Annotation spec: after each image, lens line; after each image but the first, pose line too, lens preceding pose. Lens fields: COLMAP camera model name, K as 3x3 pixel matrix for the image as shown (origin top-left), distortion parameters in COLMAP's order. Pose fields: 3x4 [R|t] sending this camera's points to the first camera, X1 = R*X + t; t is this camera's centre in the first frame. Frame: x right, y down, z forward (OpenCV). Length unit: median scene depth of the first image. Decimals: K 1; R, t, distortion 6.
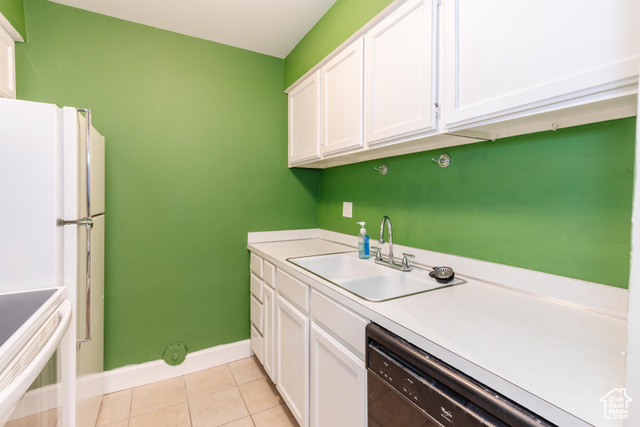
lens RADIAL K [[304.0, 0, 319.8], [0, 304.0, 202.5], [0, 0, 1]] dist [-0.000095, -0.000490]
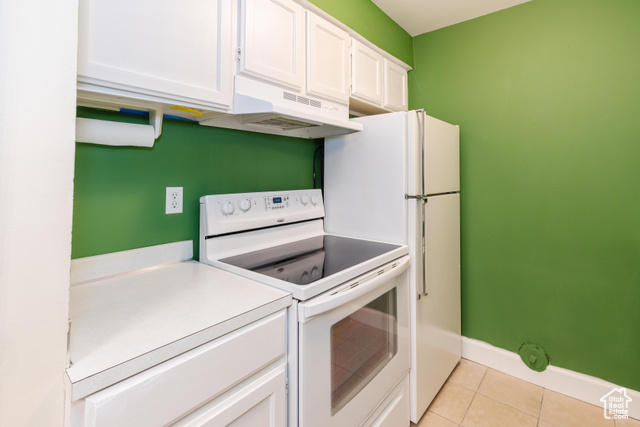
lens RADIAL K [[292.0, 0, 301.1], [0, 292.0, 164.4], [0, 0, 1]] dist [0.001785, 0.000377]
pose [[0.338520, -0.047007, -0.939784, 0.148440], [-0.012918, 0.998425, -0.054593, -0.000622], [0.940870, 0.030621, 0.337380, 0.085340]]
